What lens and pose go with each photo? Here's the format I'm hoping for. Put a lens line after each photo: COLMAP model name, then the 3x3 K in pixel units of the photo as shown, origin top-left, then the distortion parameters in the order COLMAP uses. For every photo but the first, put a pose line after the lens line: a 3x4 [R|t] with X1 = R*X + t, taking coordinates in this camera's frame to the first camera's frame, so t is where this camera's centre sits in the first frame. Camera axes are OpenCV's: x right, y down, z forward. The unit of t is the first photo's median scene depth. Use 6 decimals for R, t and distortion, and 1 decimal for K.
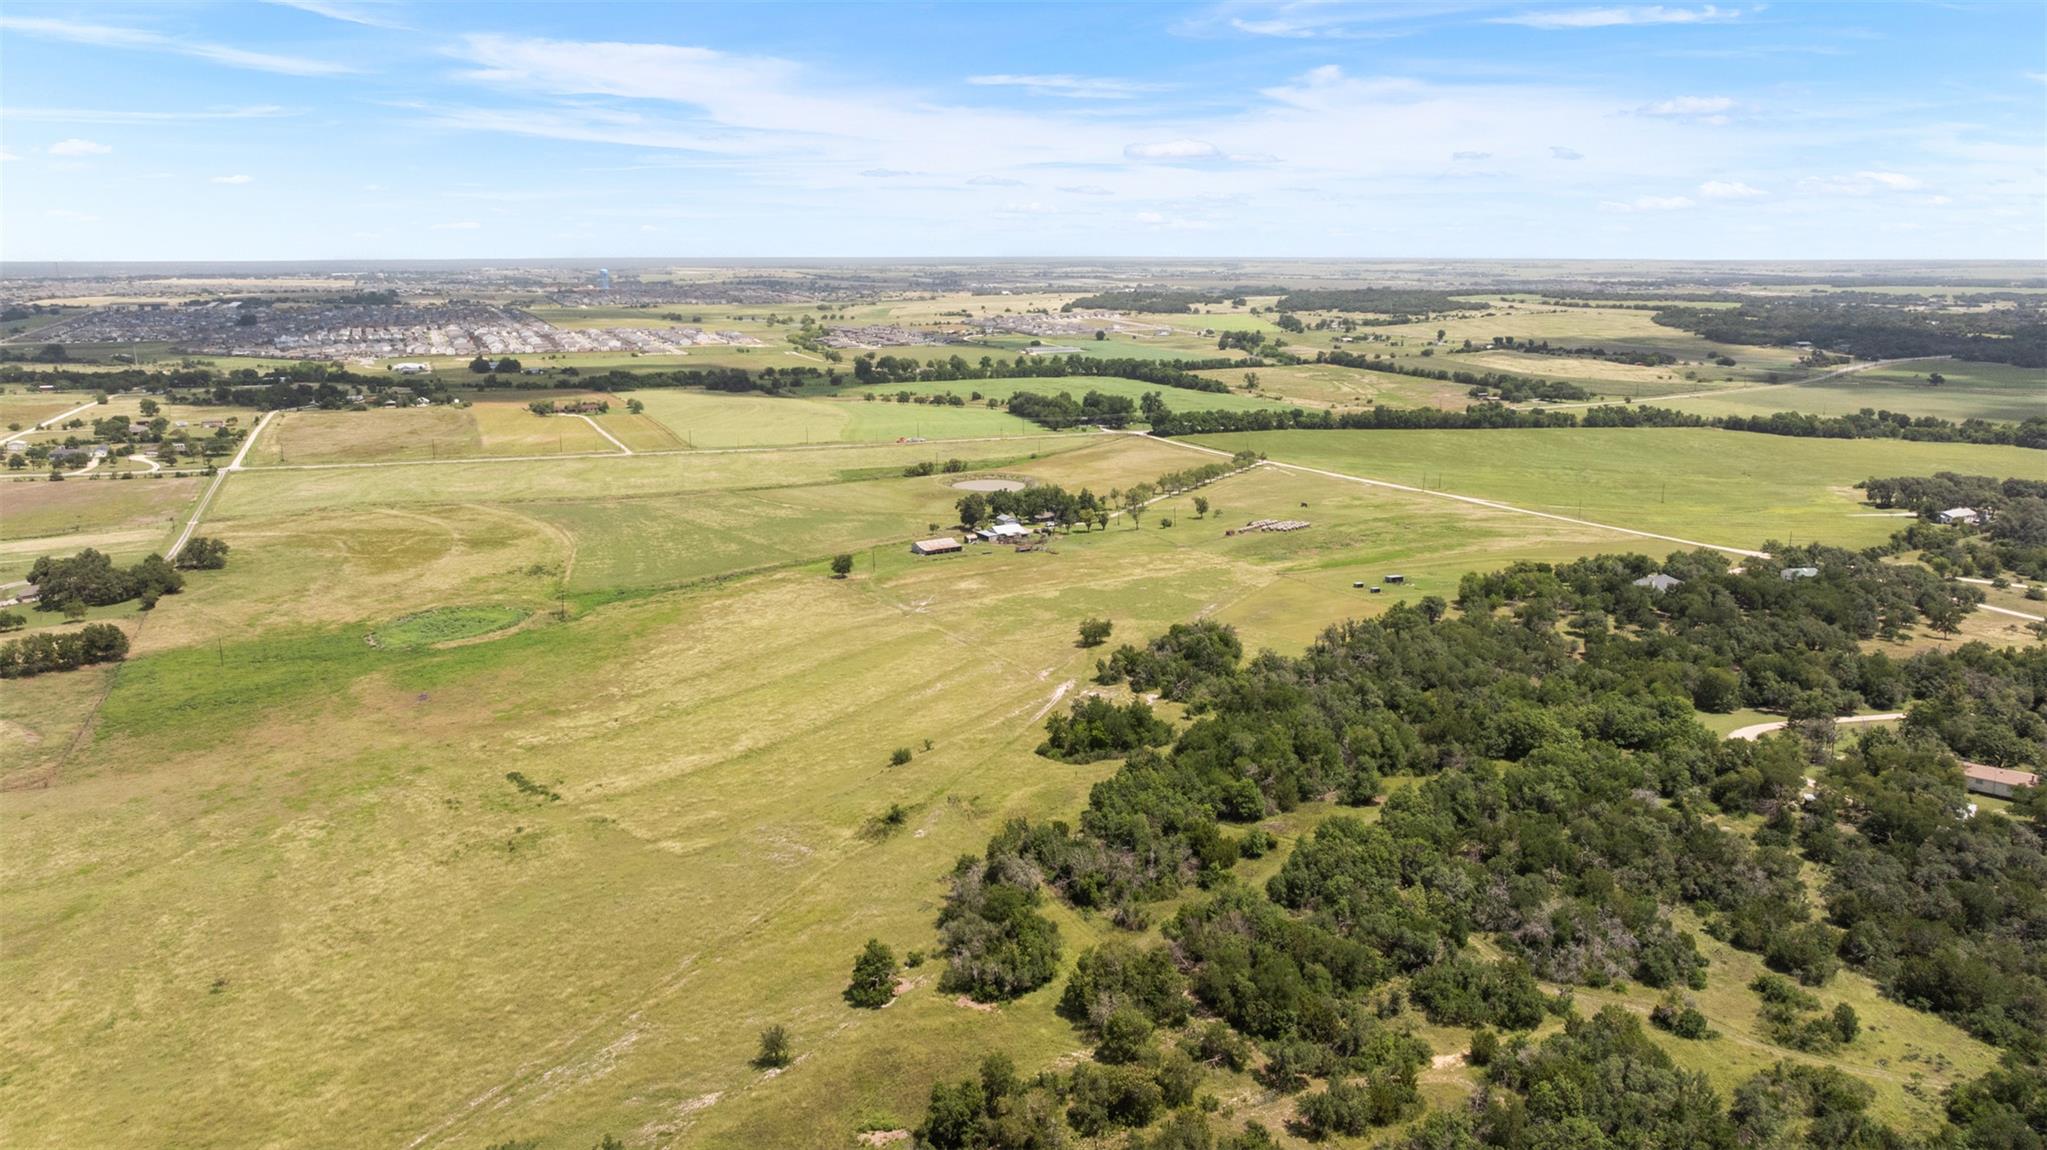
lens RADIAL K [[1460.7, 0, 1023.5], [0, 1460.7, 575.0], [0, 0, 1]] dist [-0.009413, -0.003838]
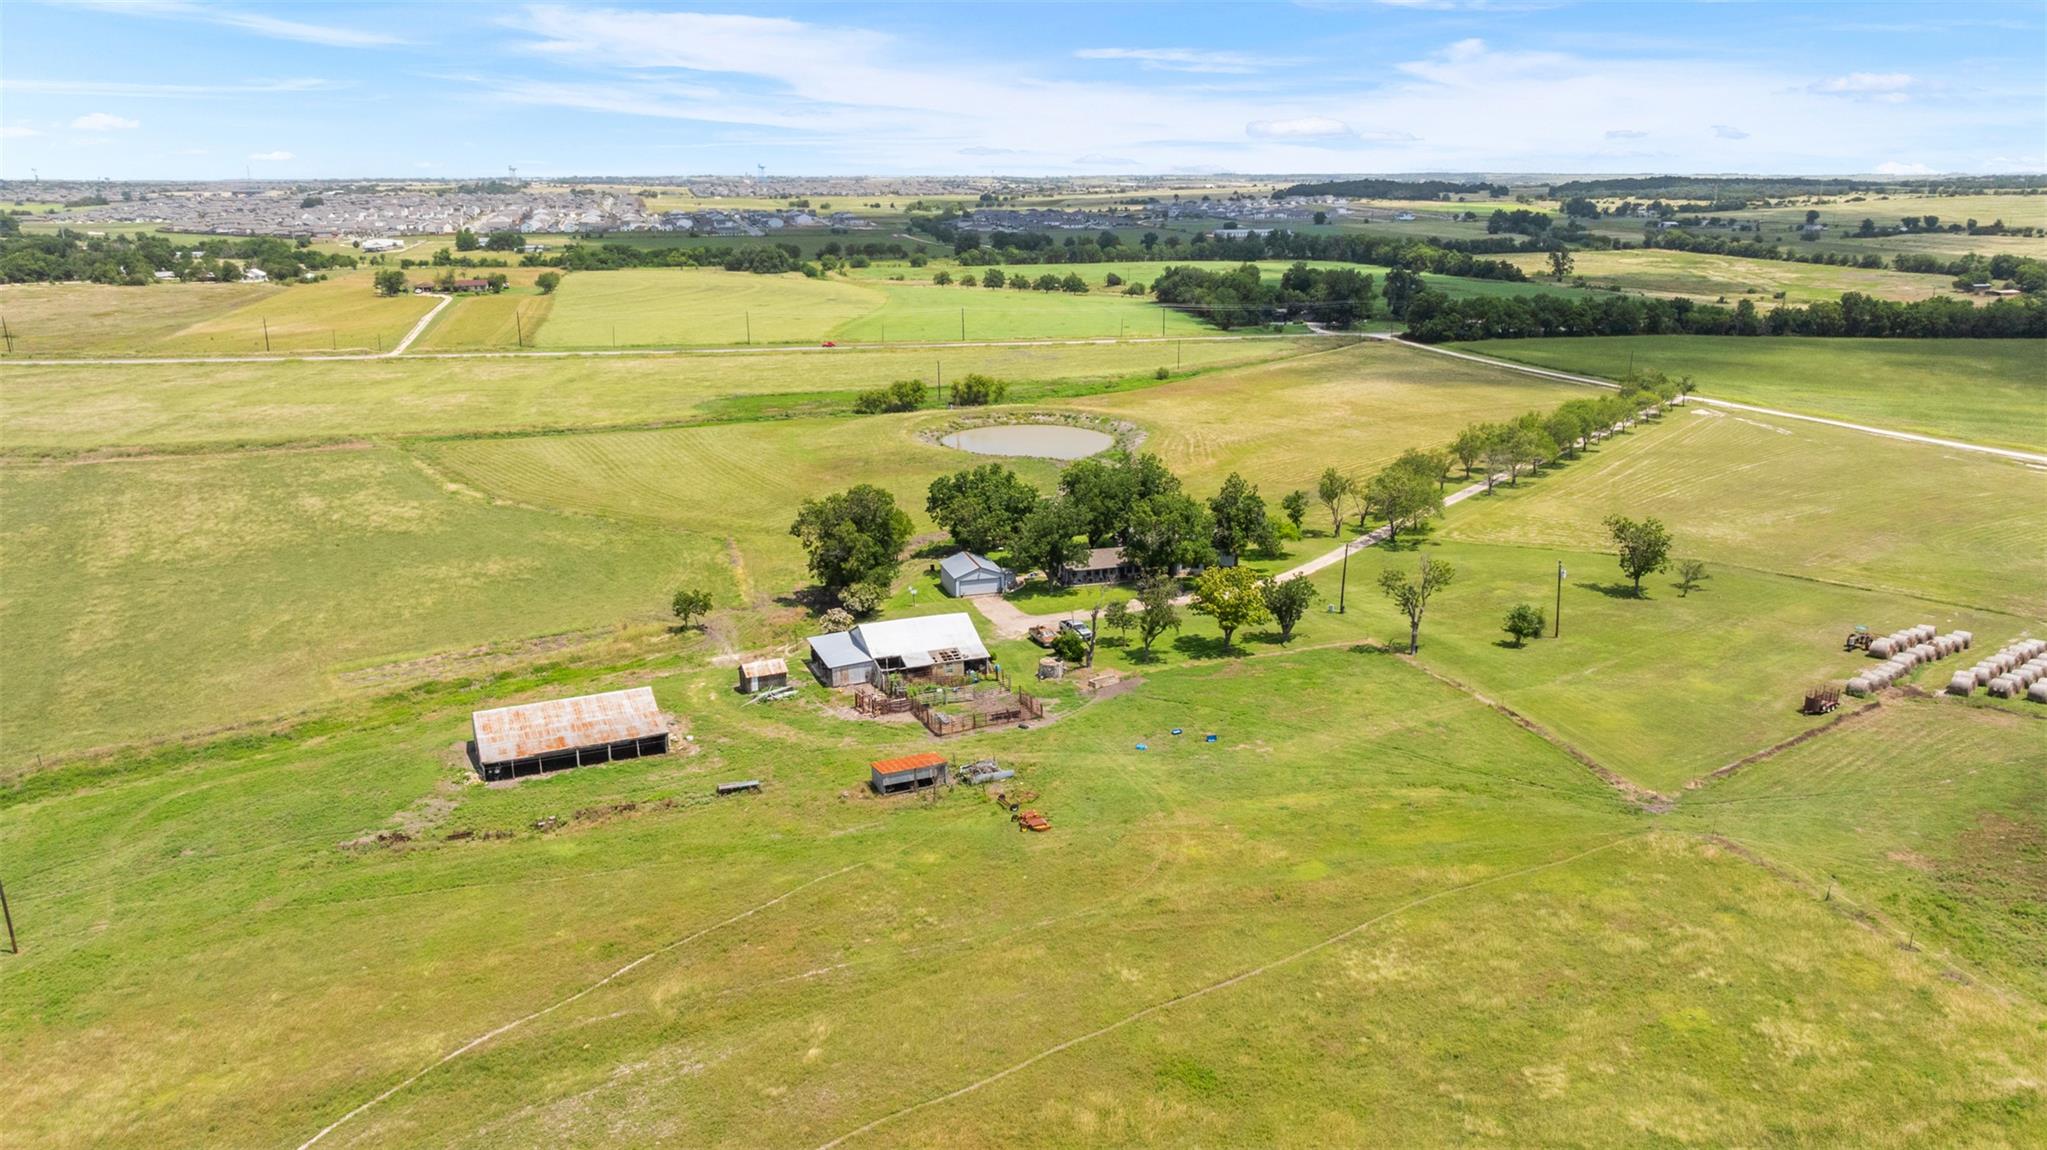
lens RADIAL K [[1456.8, 0, 1026.9], [0, 1456.8, 481.8], [0, 0, 1]] dist [-0.019679, -0.002195]
pose [[0.989204, 0.029627, -0.143518, 0.020410], [-0.031056, 0.999488, -0.007729, -0.025723], [0.143216, 0.012103, 0.989618, 0.327172]]
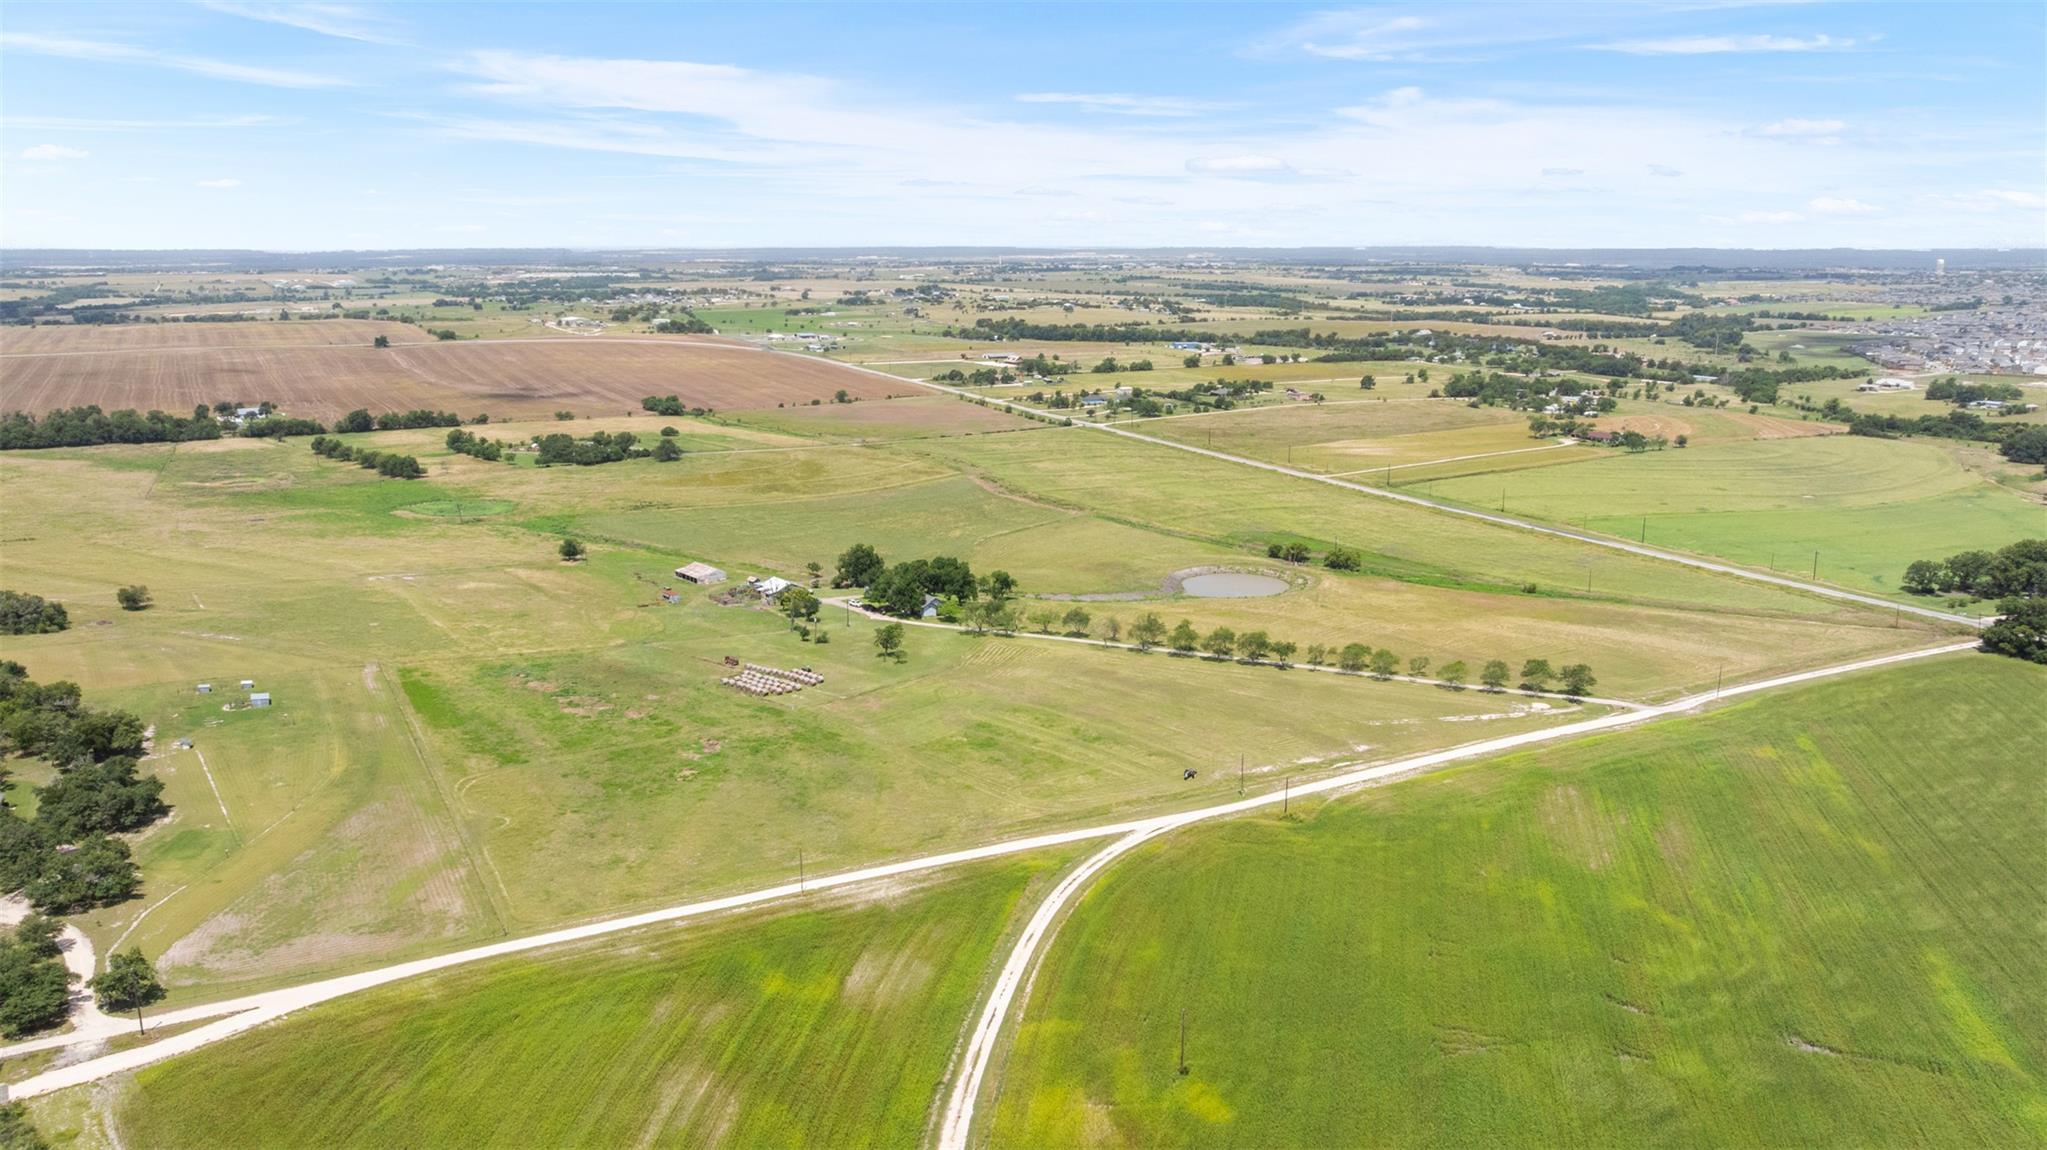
lens RADIAL K [[1473.8, 0, 1019.3], [0, 1473.8, 448.7], [0, 0, 1]] dist [-0.013955, -0.000465]
pose [[0.114213, 0.140967, -0.983404, 0.355832], [-0.215751, 0.969776, 0.113956, -0.100947], [0.969746, 0.199155, 0.141175, 0.442833]]
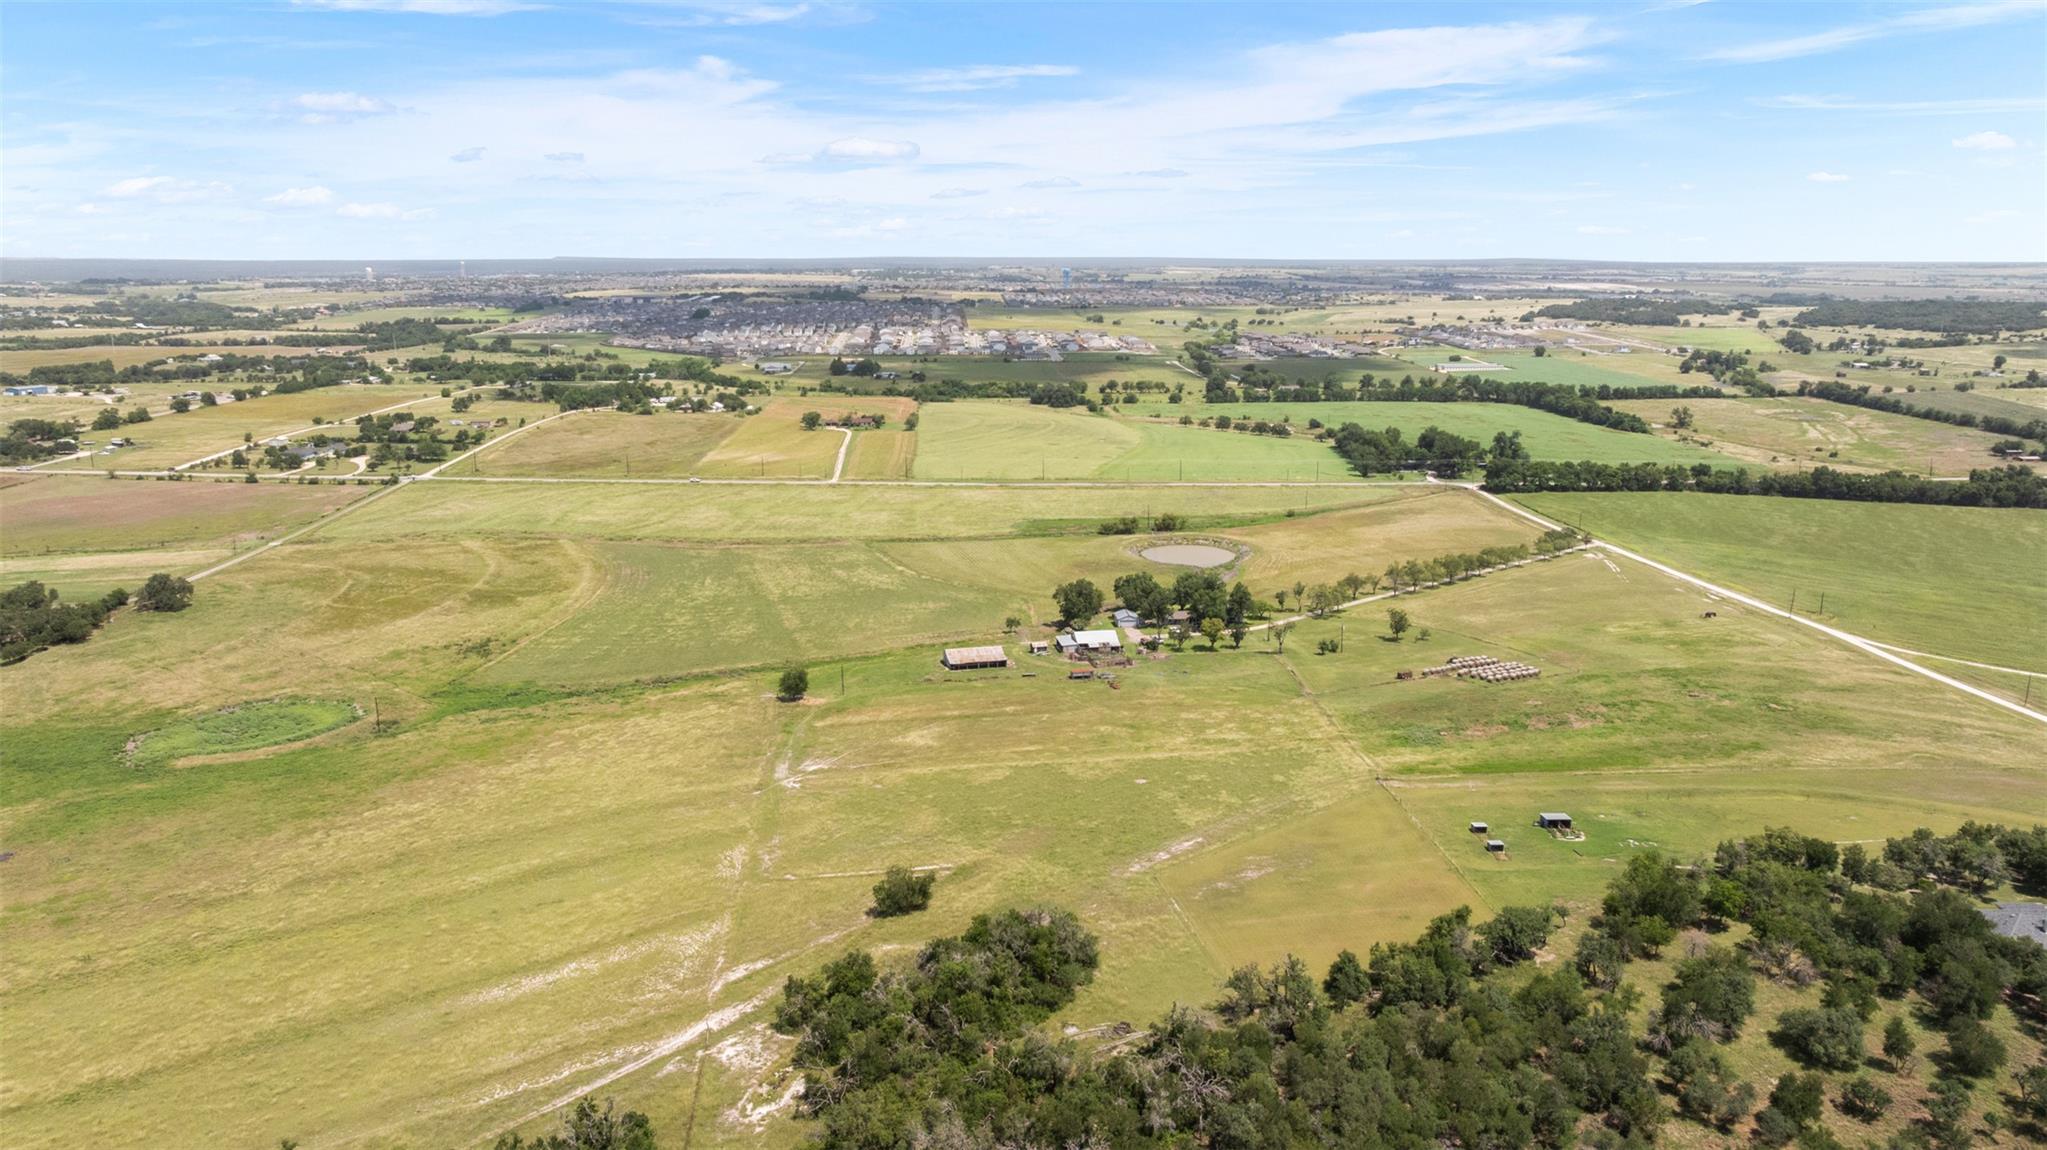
lens RADIAL K [[1458.9, 0, 1020.9], [0, 1458.9, 509.7], [0, 0, 1]] dist [-0.009369, -0.008013]
pose [[0.937381, 0.062690, -0.342619, 0.087700], [-0.077198, 0.996598, -0.028858, -0.031267], [0.339644, 0.053500, 0.939031, 0.135065]]
